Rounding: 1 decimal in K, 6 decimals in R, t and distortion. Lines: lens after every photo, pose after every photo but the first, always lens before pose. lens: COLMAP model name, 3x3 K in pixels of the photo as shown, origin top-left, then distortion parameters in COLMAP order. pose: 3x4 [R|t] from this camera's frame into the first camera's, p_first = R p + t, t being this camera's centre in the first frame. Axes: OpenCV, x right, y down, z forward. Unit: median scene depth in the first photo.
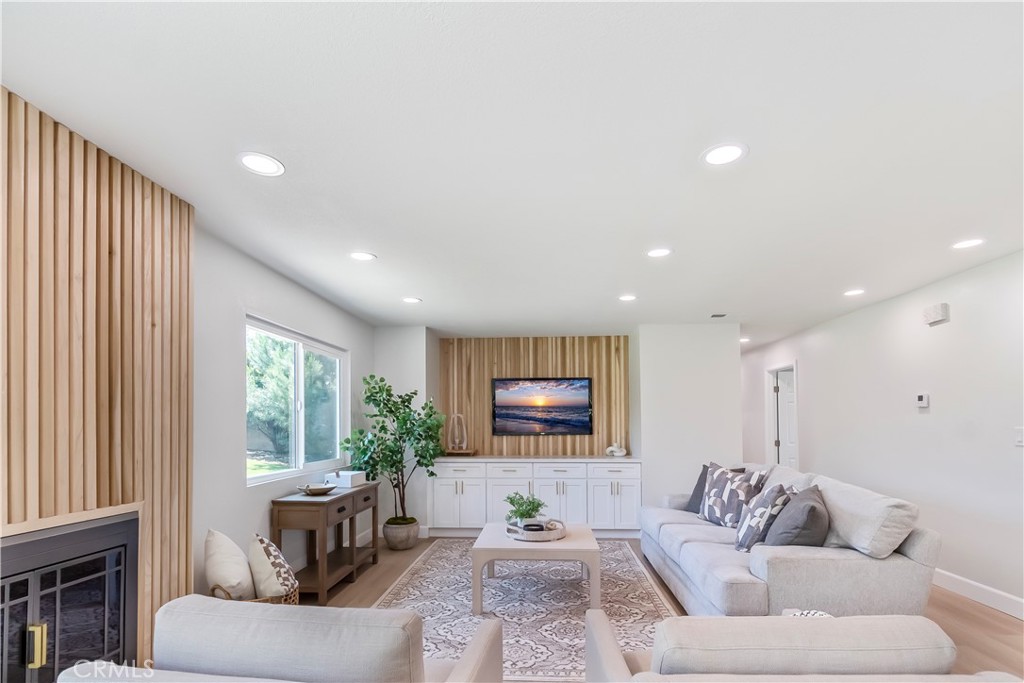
lens RADIAL K [[511.2, 0, 518.2], [0, 511.2, 424.3], [0, 0, 1]] dist [-0.002142, 0.000091]
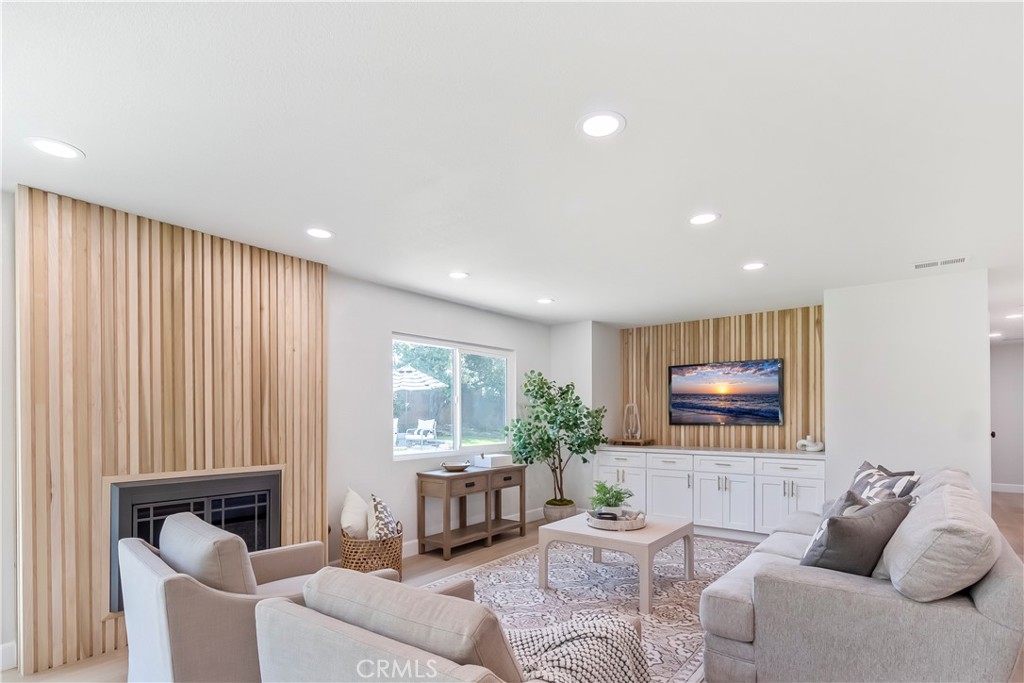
lens RADIAL K [[511.2, 0, 518.2], [0, 511.2, 424.3], [0, 0, 1]] dist [-0.002142, 0.000091]
pose [[0.824074, 0.008428, -0.566419, 0.306140], [0.003035, 0.999809, 0.019291, 0.000496], [0.566473, -0.017616, 0.823892, 0.048573]]
